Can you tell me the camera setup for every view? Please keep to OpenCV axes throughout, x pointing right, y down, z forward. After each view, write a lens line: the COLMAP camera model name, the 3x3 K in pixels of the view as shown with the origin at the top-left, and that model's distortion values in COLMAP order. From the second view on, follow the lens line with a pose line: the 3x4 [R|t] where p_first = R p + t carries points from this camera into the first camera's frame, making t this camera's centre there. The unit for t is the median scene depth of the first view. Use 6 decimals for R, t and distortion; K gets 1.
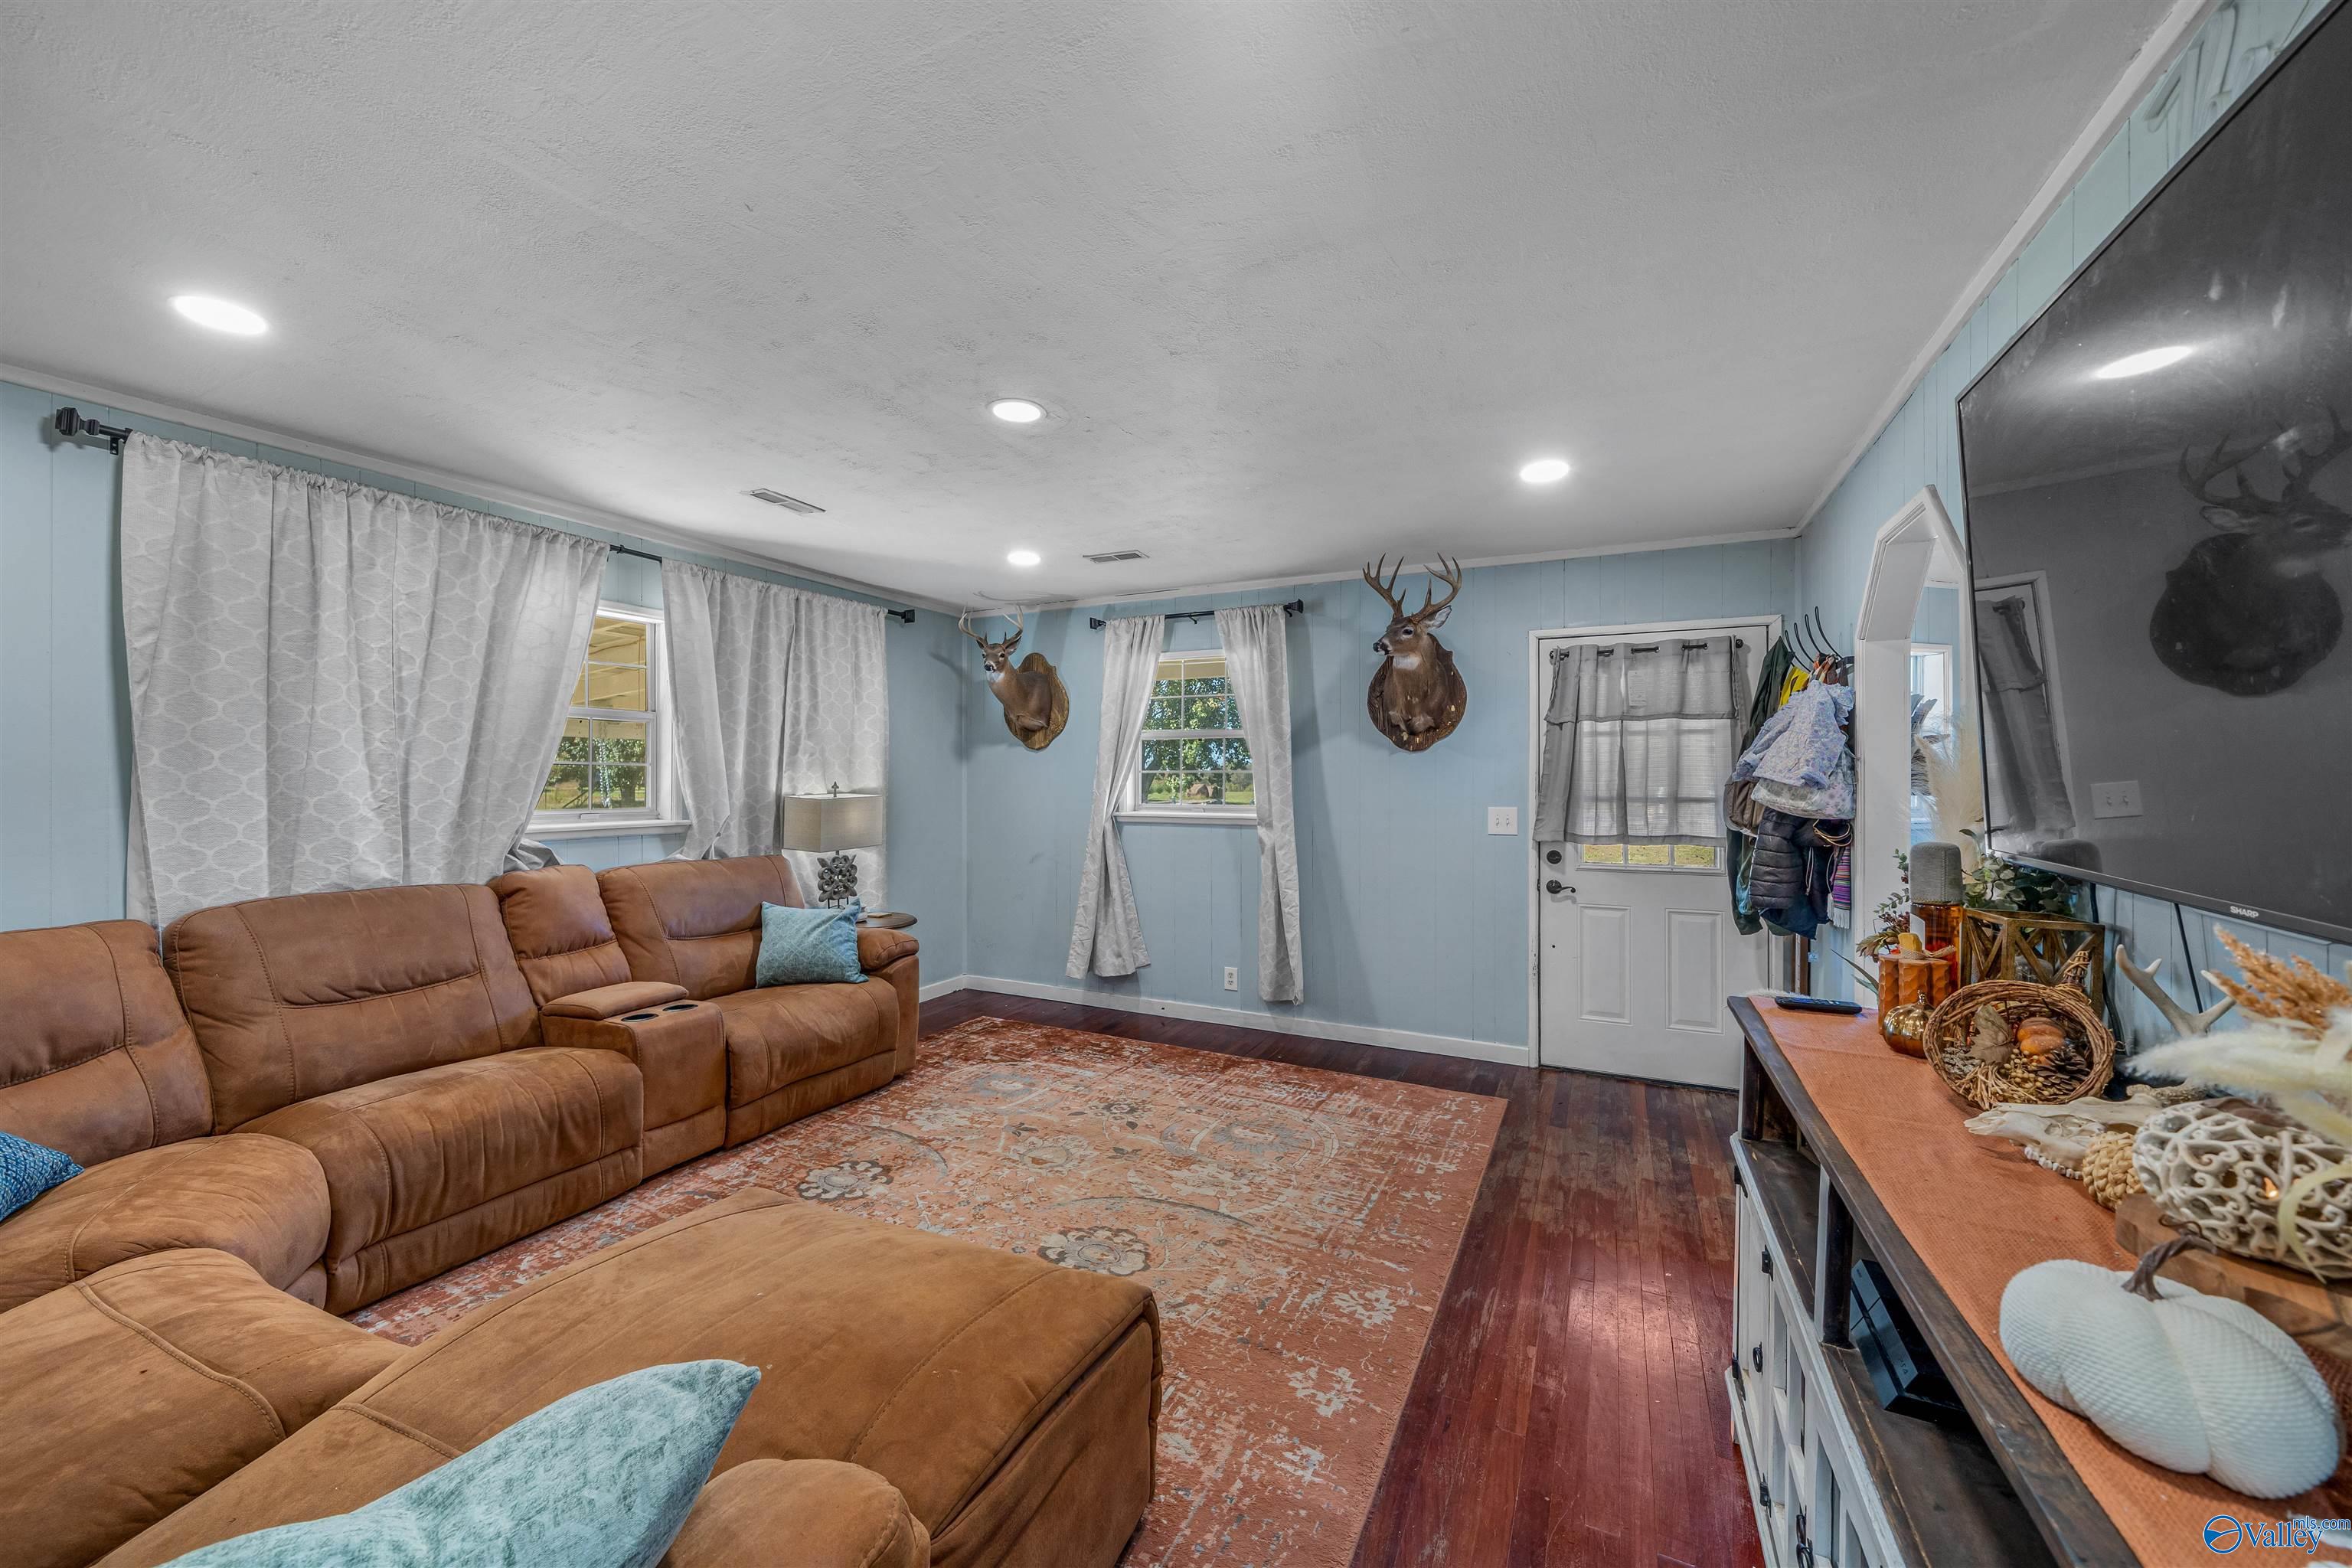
lens RADIAL K [[879.5, 0, 1176.9], [0, 879.5, 794.9], [0, 0, 1]] dist [0.000900, 0.000114]
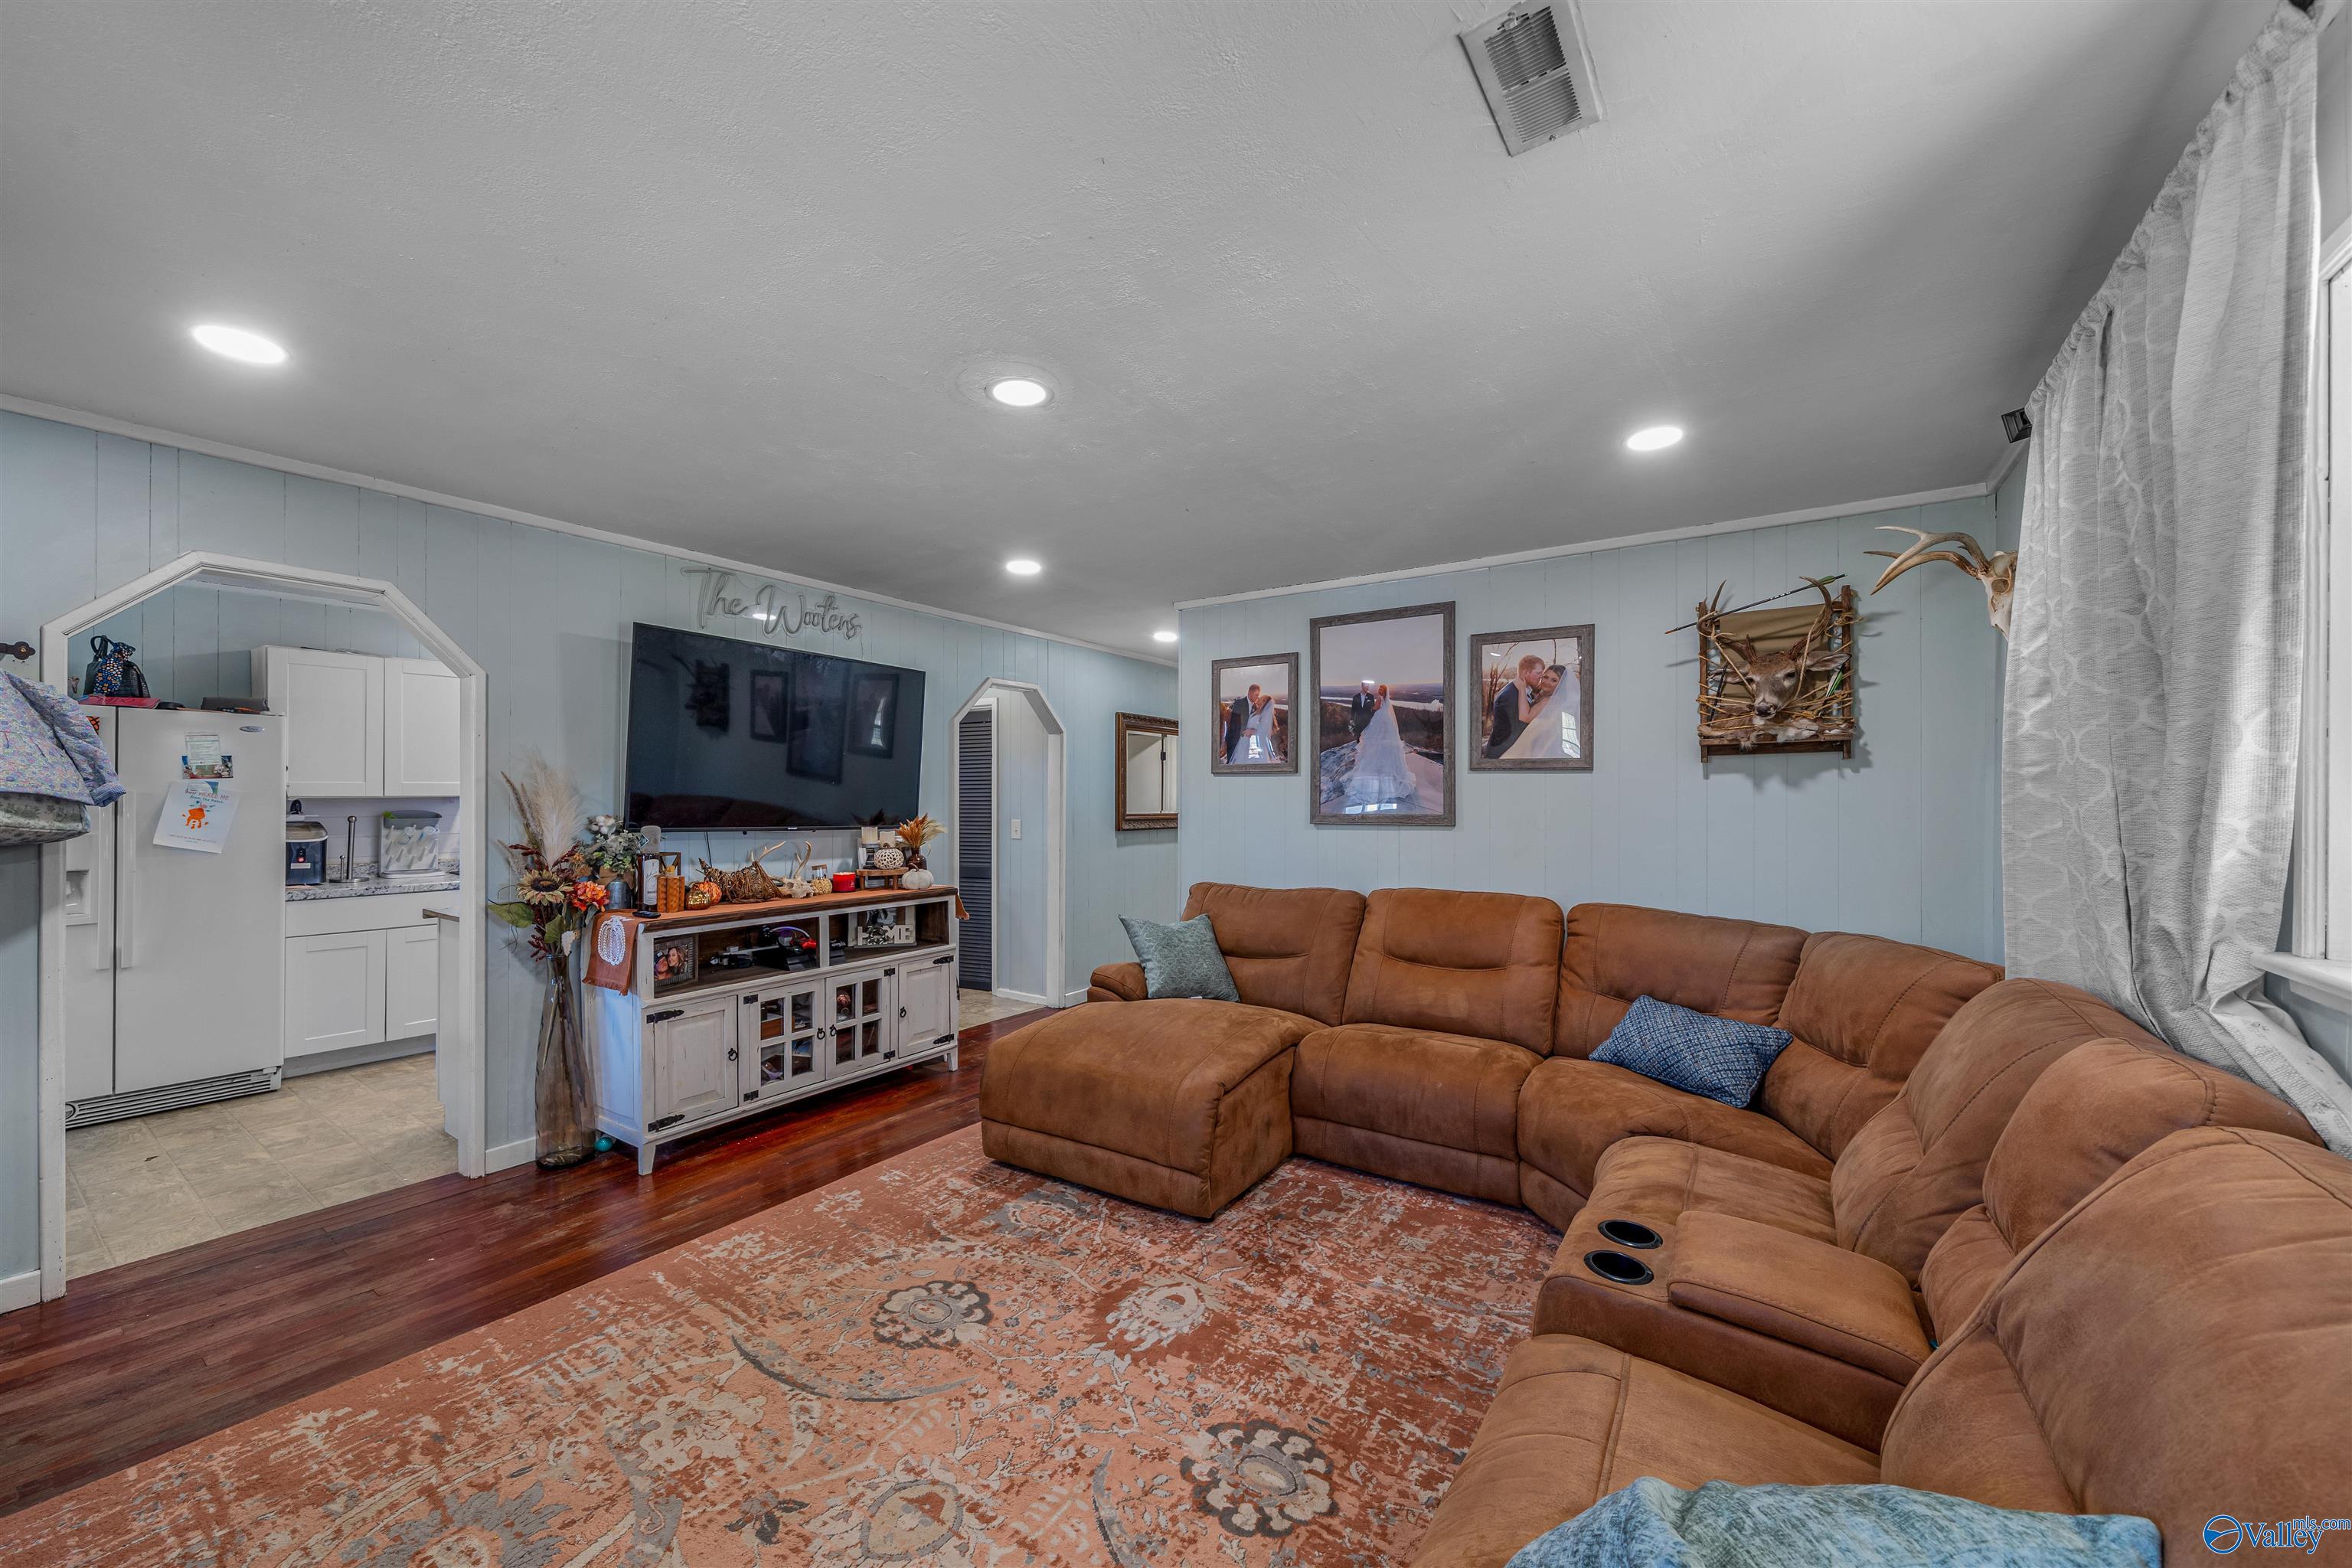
lens RADIAL K [[879.5, 0, 1175.5], [0, 879.5, 780.8], [0, 0, 1]] dist [0.000900, 0.000114]
pose [[-0.990776, -0.004350, 0.135441, -0.412551], [-0.005196, 0.999969, -0.005895, -0.032493], [-0.135411, -0.006544, -0.990768, 1.658367]]
